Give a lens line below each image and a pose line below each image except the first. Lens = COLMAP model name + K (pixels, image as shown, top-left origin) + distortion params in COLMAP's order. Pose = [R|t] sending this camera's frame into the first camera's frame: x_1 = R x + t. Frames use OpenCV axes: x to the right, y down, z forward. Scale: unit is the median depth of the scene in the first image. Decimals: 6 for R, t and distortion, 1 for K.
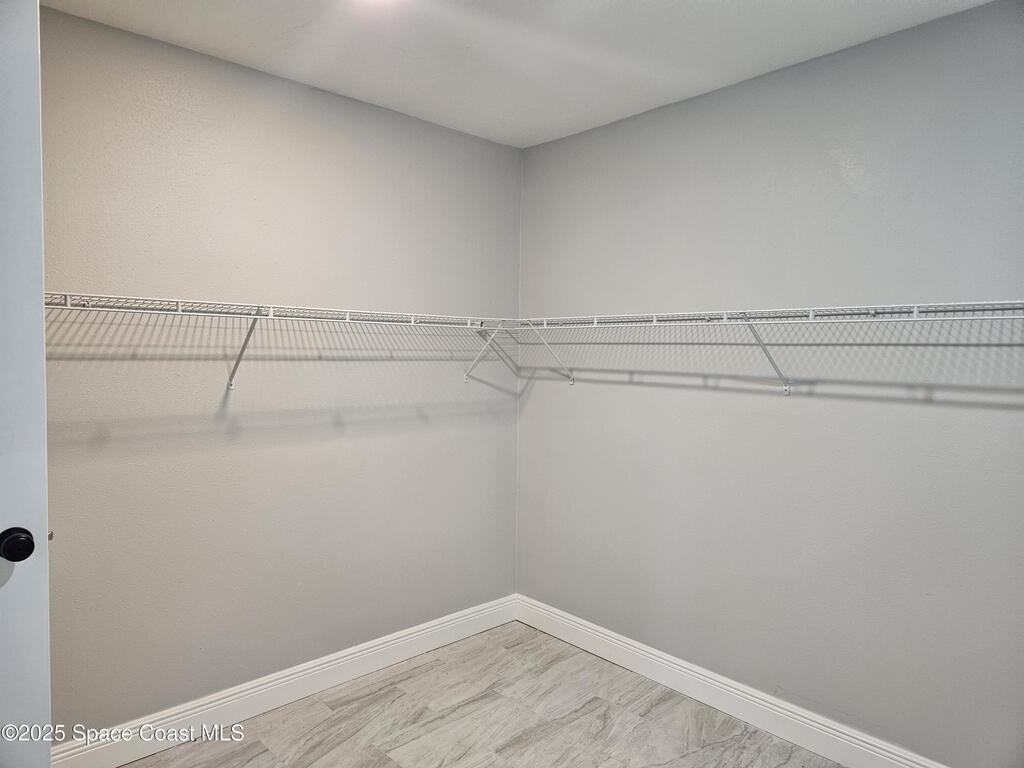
lens RADIAL K [[680.4, 0, 511.0], [0, 680.4, 380.4], [0, 0, 1]] dist [0.086225, -0.078137]
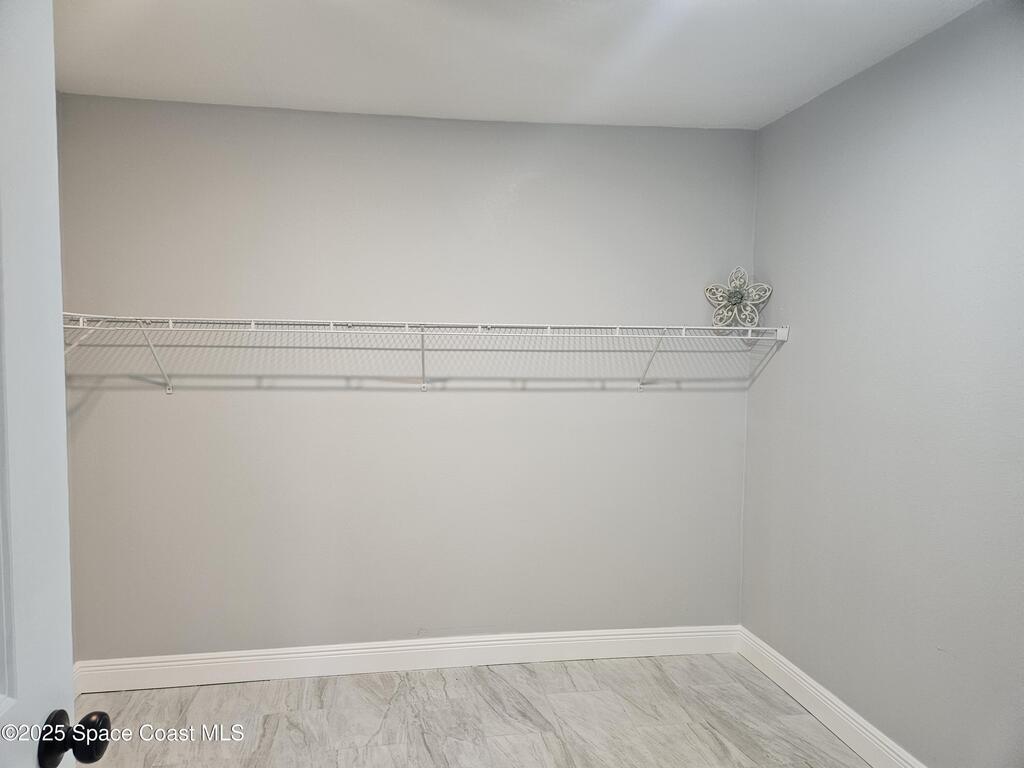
lens RADIAL K [[680.4, 0, 486.5], [0, 680.4, 395.0], [0, 0, 1]] dist [0.086225, -0.078137]
pose [[0.562403, -0.060575, 0.824642, -0.509078], [0.035908, 0.998161, 0.048832, -0.025372], [-0.826083, 0.002148, 0.563544, 0.215104]]
